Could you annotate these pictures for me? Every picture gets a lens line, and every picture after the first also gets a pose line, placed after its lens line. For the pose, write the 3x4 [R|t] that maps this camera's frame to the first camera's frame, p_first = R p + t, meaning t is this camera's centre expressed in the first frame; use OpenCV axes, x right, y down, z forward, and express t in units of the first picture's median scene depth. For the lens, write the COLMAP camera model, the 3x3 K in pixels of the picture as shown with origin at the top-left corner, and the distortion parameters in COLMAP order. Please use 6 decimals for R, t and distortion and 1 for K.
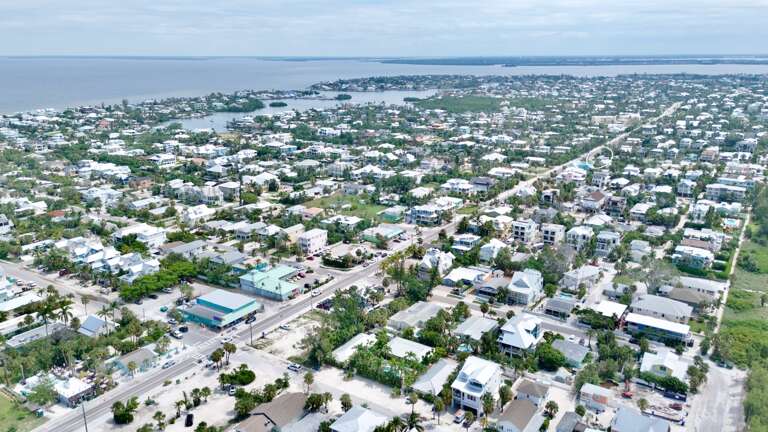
lens RADIAL K [[566.0, 0, 382.9], [0, 566.0, 217.4], [0, 0, 1]] dist [0.045697, -0.002837]
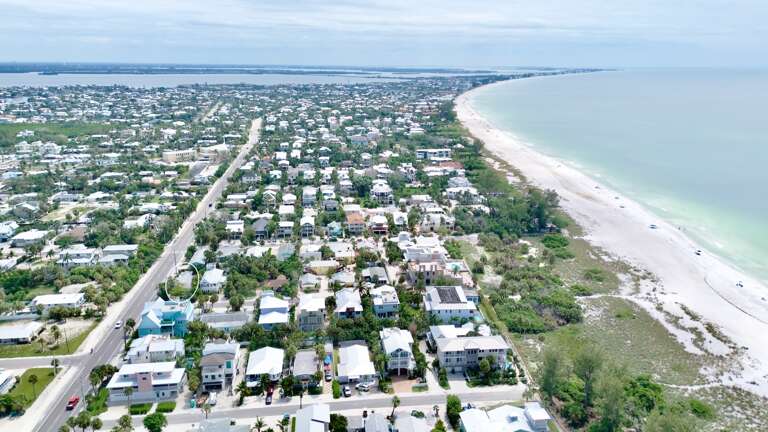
lens RADIAL K [[566.0, 0, 384.5], [0, 566.0, 218.2], [0, 0, 1]] dist [0.045697, -0.002837]
pose [[0.751057, -0.172051, 0.637425, 0.066934], [0.179731, 0.982268, 0.053359, -0.051386], [-0.635303, 0.074489, 0.768662, 0.177532]]
